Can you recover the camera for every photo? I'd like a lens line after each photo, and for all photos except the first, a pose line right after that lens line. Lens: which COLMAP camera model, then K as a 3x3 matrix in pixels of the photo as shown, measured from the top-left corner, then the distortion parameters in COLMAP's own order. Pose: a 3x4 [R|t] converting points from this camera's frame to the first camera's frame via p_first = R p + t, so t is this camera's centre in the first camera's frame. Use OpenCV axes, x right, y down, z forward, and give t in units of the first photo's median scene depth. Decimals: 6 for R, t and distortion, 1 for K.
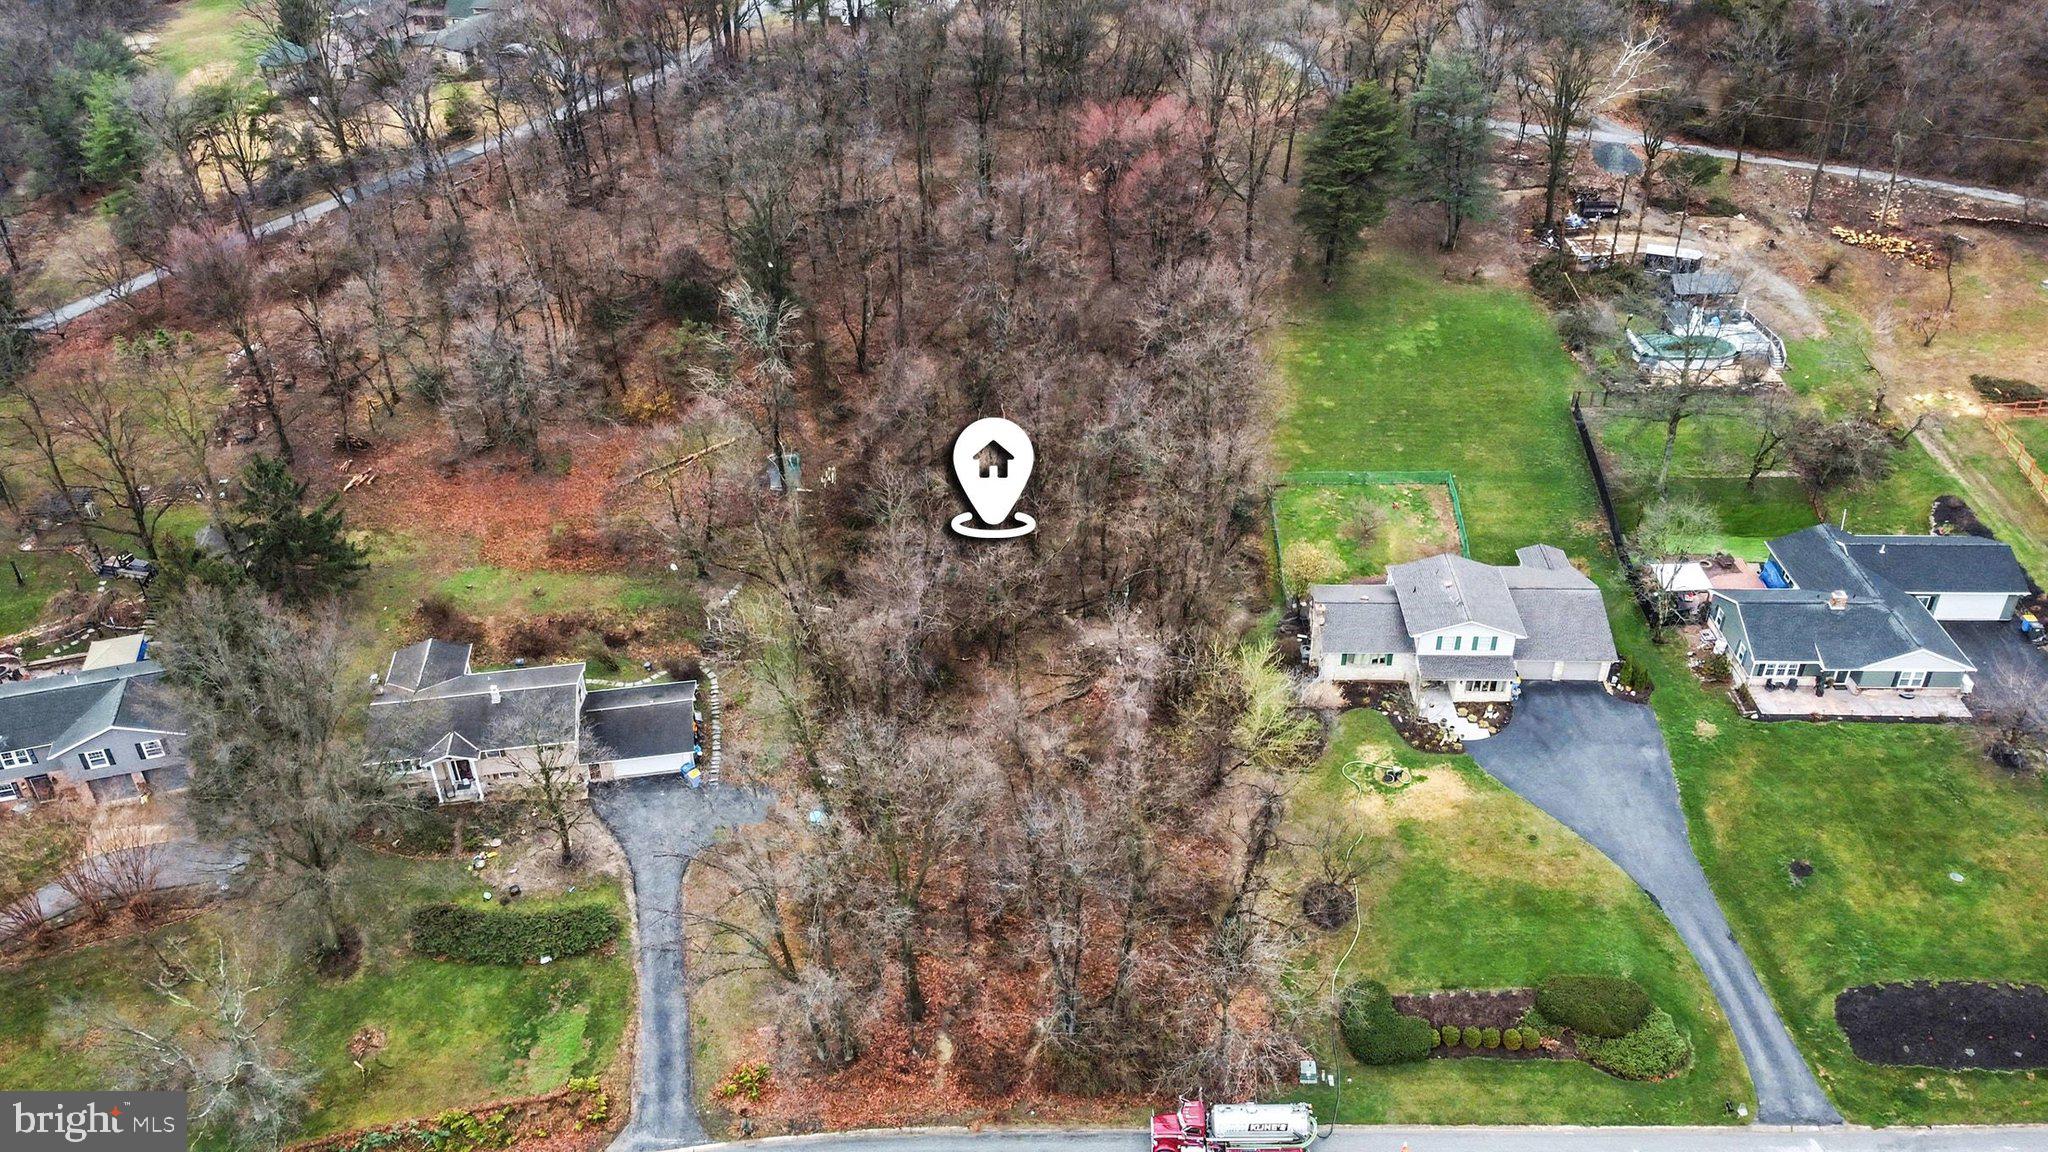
lens RADIAL K [[1547.9, 0, 1012.8], [0, 1547.9, 574.4], [0, 0, 1]] dist [-0.003582, -0.002151]
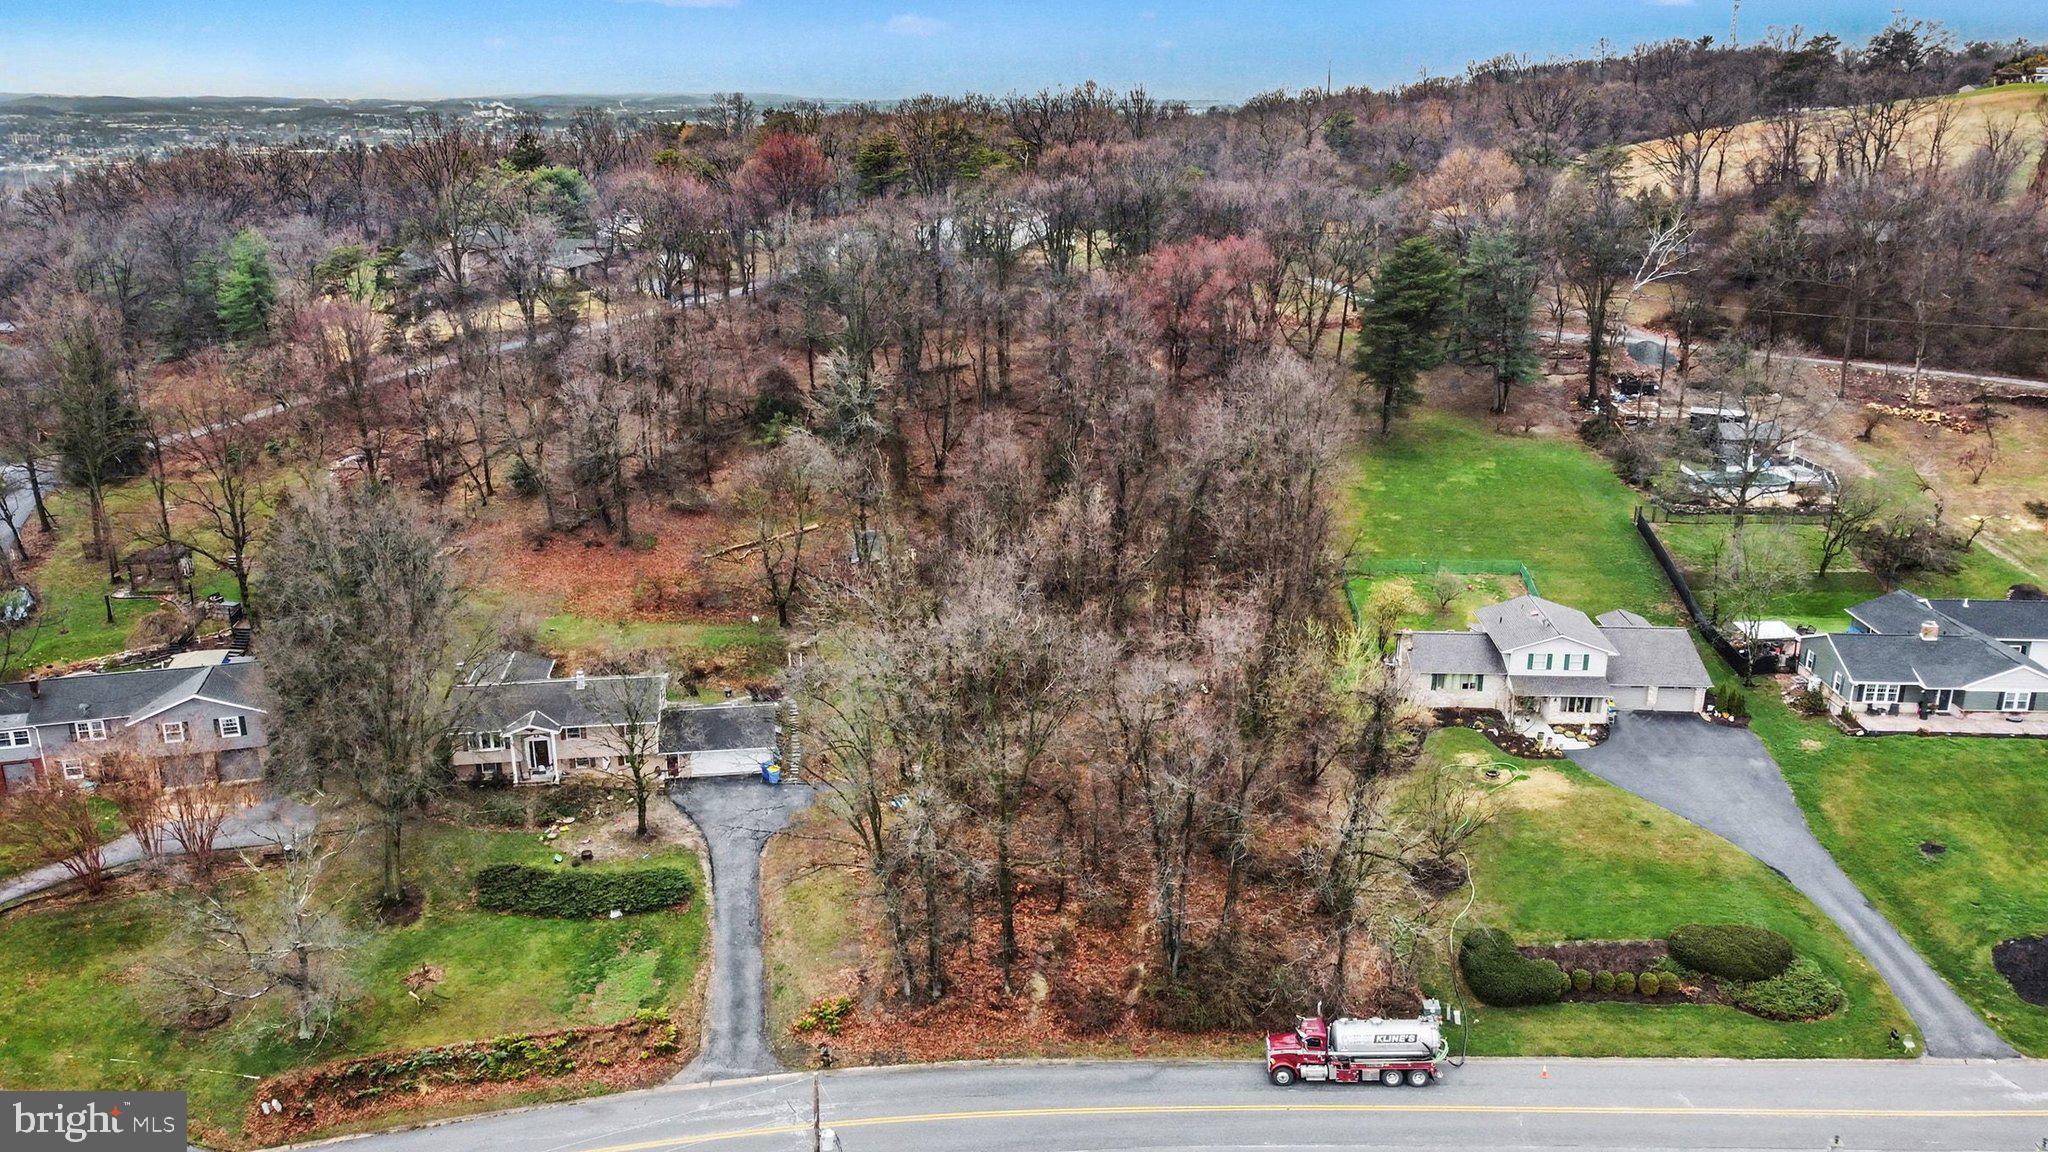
lens RADIAL K [[1547.9, 0, 1012.8], [0, 1547.9, 574.4], [0, 0, 1]] dist [-0.003582, -0.002151]
pose [[0.999658, 0.021709, -0.014553, -0.047305], [-0.024768, 0.964633, -0.262429, 0.284891], [0.008341, 0.262700, 0.964841, 0.027799]]
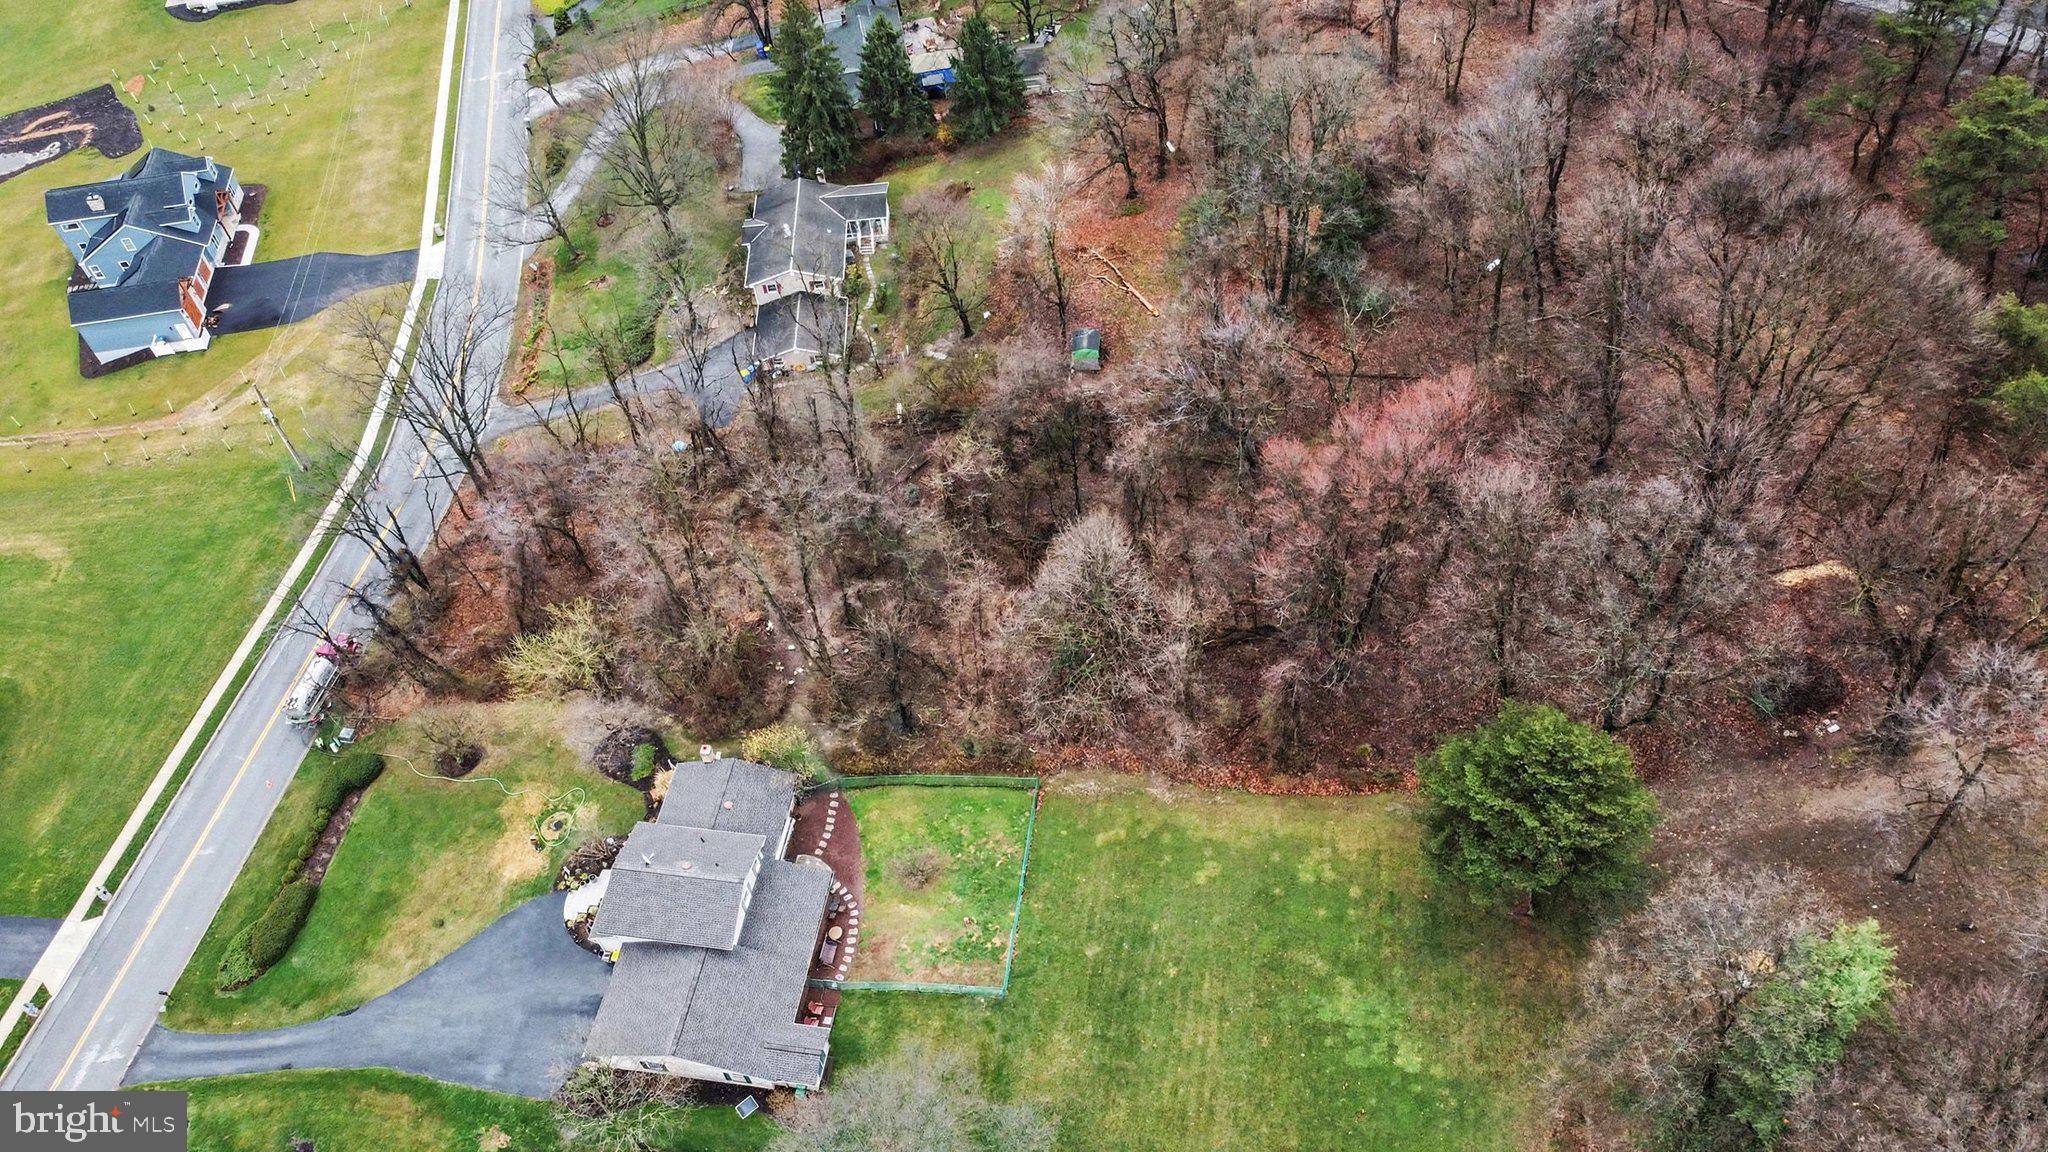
lens RADIAL K [[1547.9, 0, 1012.8], [0, 1547.9, 574.4], [0, 0, 1]] dist [-0.003582, -0.002151]
pose [[-0.123597, 0.779990, -0.613465, 0.756120], [-0.464857, 0.500669, 0.730232, -0.913789], [0.876717, 0.375428, 0.300702, 0.939142]]
